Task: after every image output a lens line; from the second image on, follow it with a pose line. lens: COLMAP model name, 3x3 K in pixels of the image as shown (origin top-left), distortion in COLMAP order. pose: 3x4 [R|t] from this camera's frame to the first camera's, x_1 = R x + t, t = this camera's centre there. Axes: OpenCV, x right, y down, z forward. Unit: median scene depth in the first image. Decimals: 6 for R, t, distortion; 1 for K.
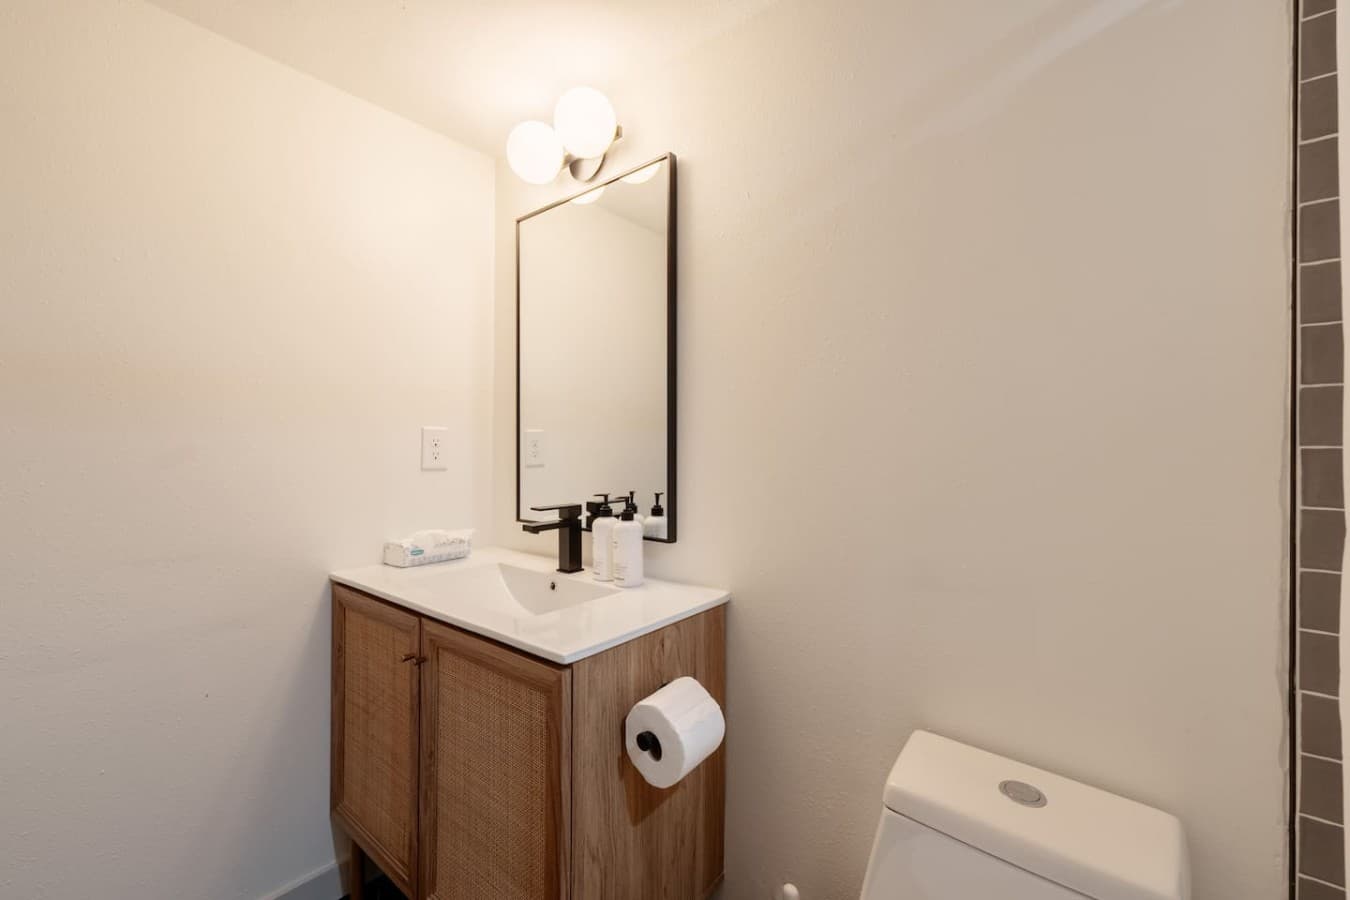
lens RADIAL K [[542.0, 0, 683.0], [0, 542.0, 452.9], [0, 0, 1]] dist [0.001740, 0.000071]
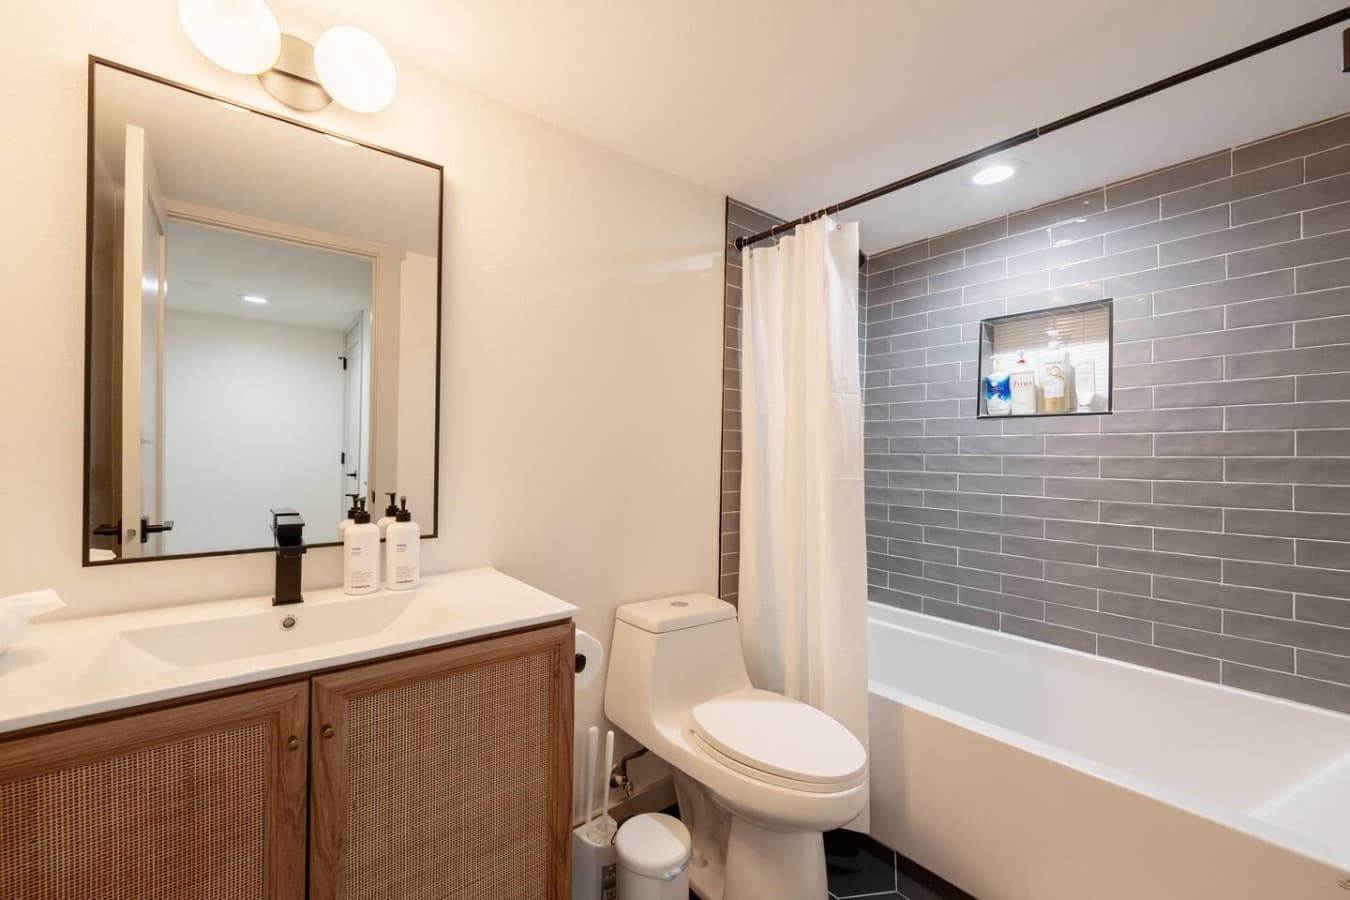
lens RADIAL K [[574.7, 0, 669.2], [0, 574.7, 448.4], [0, 0, 1]] dist [-0.001045, -0.000405]
pose [[0.207004, 0.003749, 0.978333, -1.047563], [-0.006348, 0.999977, -0.002489, -0.007083], [-0.978319, -0.005695, 0.207023, 0.338967]]
